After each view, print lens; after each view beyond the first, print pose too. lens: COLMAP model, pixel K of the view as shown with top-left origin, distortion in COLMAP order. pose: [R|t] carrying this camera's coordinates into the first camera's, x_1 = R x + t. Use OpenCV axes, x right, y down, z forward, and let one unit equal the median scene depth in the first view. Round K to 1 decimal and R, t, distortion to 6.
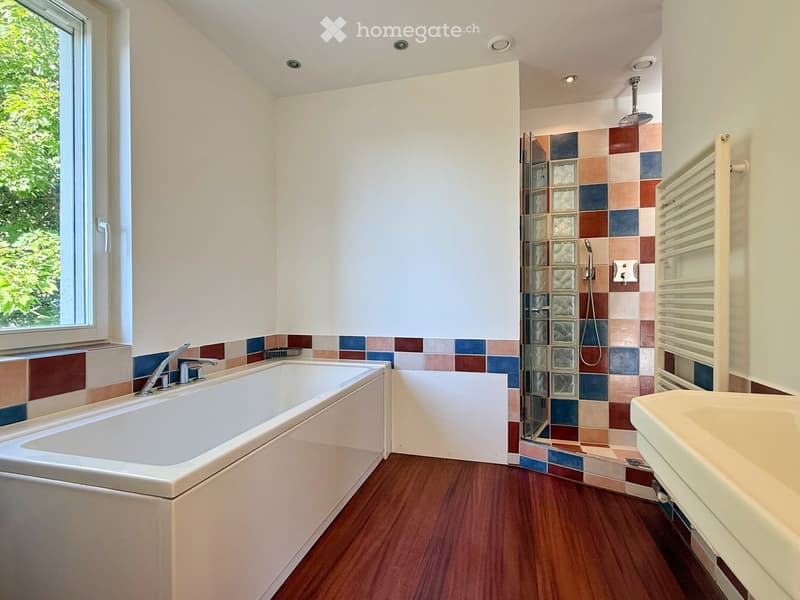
lens RADIAL K [[394.0, 0, 400.0], [0, 394.0, 300.0], [0, 0, 1]] dist [-0.002217, 0.000444]
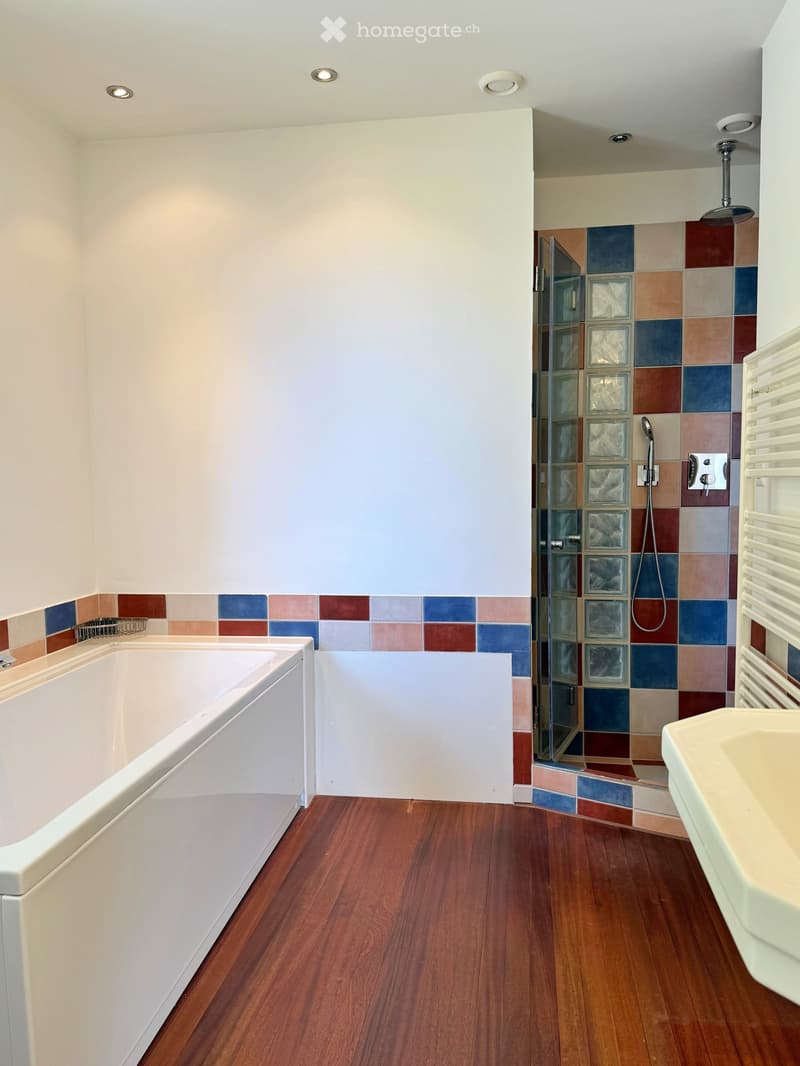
lens RADIAL K [[789.0, 0, 400.0], [0, 789.0, 533.0], [0, 0, 1]] dist [0.118034, -0.152487]
pose [[0.991985, -0.016777, 0.125237, -0.036616], [0.008706, 0.997866, 0.064711, -0.063983], [-0.126055, -0.063102, 0.990014, -0.136034]]
